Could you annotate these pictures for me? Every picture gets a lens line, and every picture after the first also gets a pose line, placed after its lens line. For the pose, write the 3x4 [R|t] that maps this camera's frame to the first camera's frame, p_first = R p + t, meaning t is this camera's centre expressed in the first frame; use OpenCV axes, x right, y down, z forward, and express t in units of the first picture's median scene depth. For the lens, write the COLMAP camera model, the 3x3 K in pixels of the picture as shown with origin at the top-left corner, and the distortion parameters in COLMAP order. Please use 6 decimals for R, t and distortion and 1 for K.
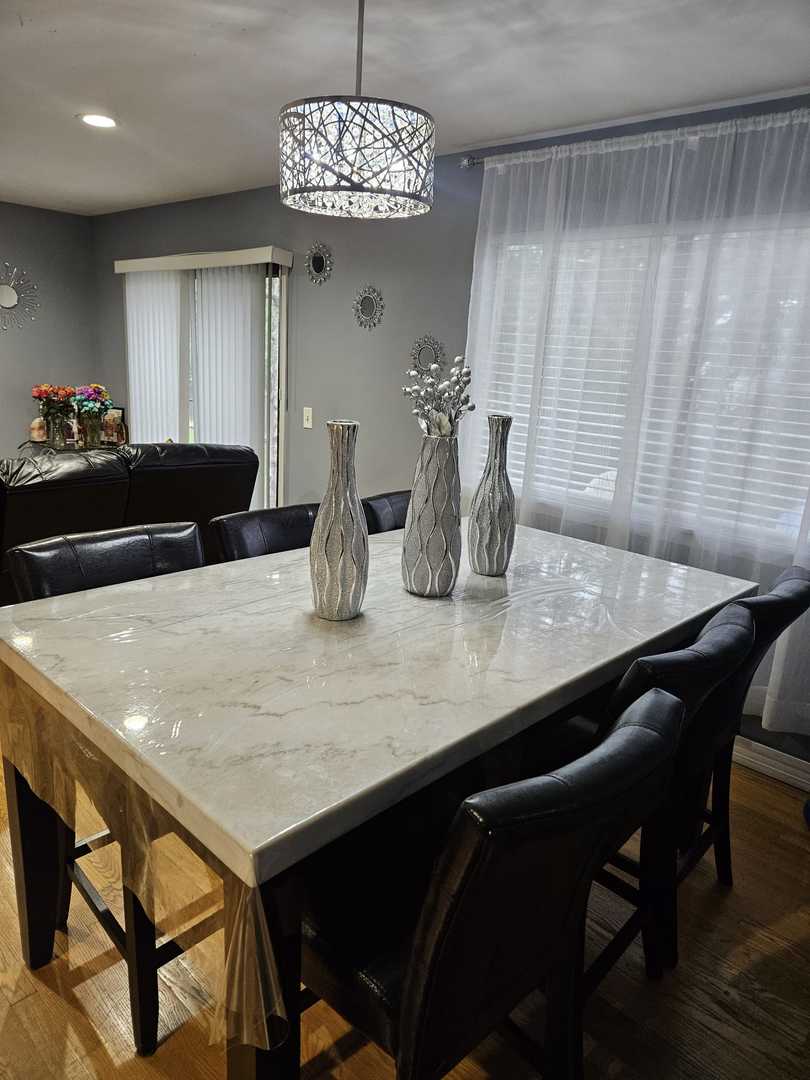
lens RADIAL K [[725.5, 0, 403.4], [0, 725.5, 536.7], [0, 0, 1]] dist [0.025232, -0.009370]
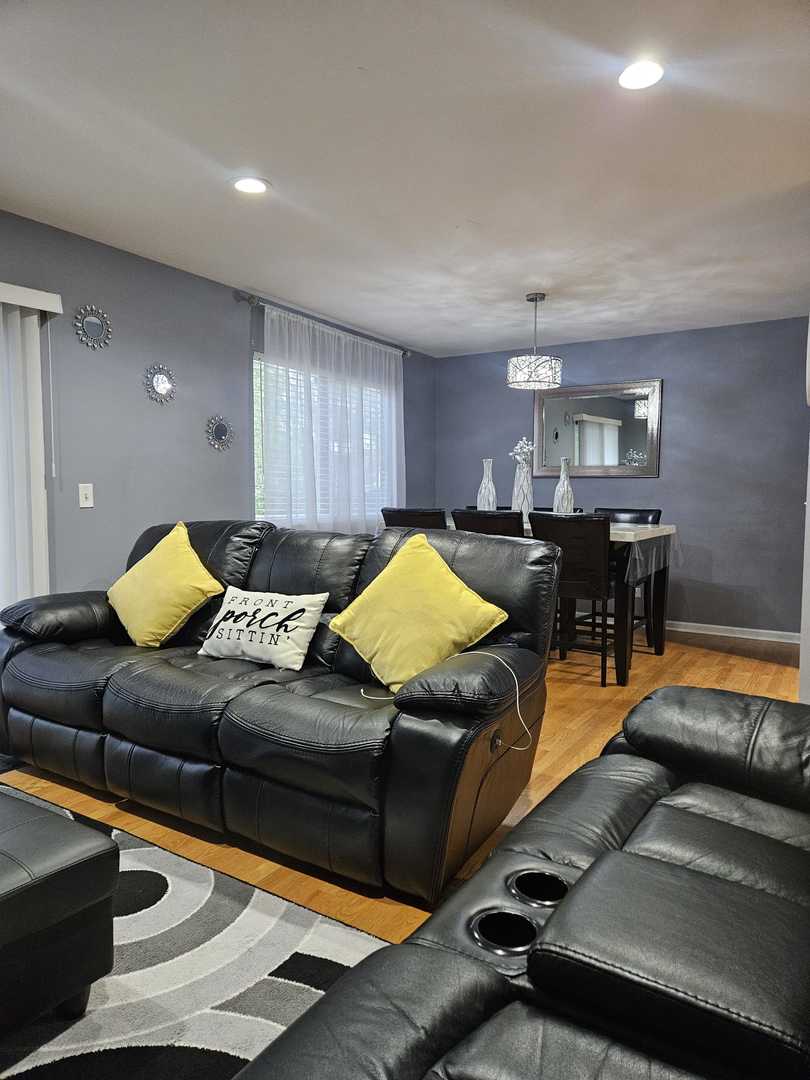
lens RADIAL K [[725.5, 0, 403.5], [0, 725.5, 546.1], [0, 0, 1]] dist [0.025232, -0.009370]
pose [[-0.196069, -0.130176, 0.971911, -2.198322], [0.222158, 0.959481, 0.173328, -0.355600], [-0.955093, 0.249903, -0.159204, 1.634723]]
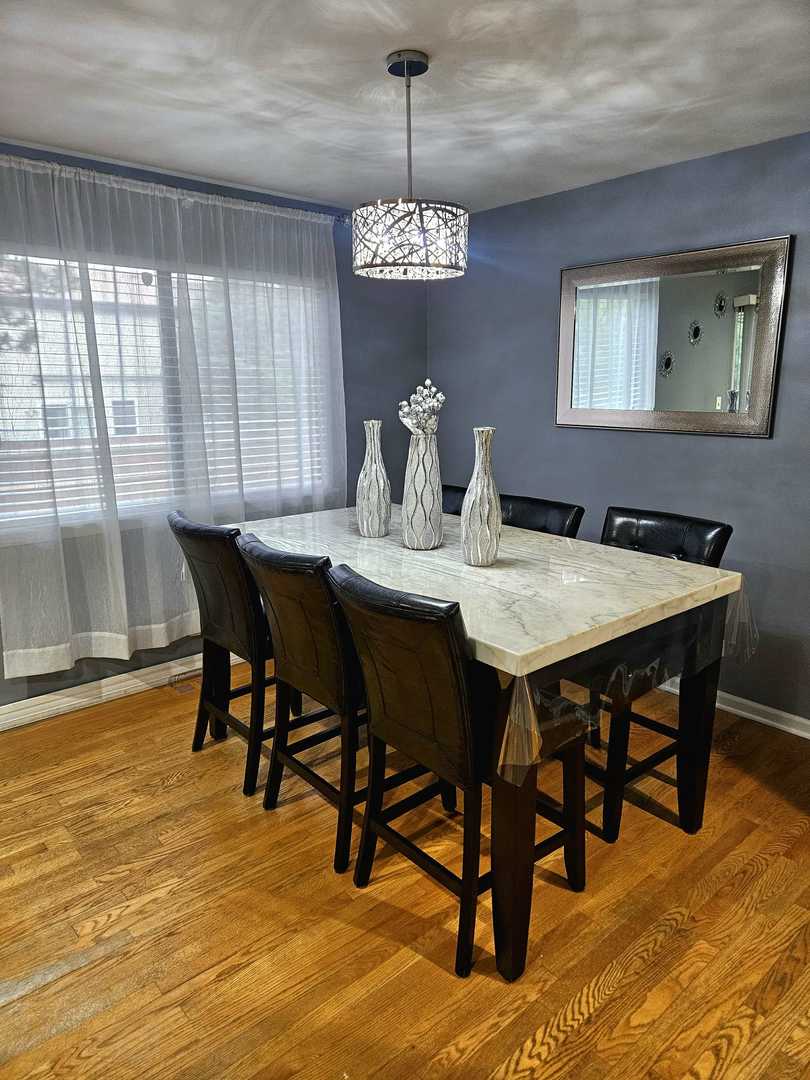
lens RADIAL K [[725.5, 0, 404.0], [0, 725.5, 537.9], [0, 0, 1]] dist [0.025232, -0.009370]
pose [[0.092428, -0.268253, 0.958904, -1.140646], [0.255164, 0.937250, 0.237600, -0.248412], [-0.962470, 0.222717, 0.155076, 0.709036]]
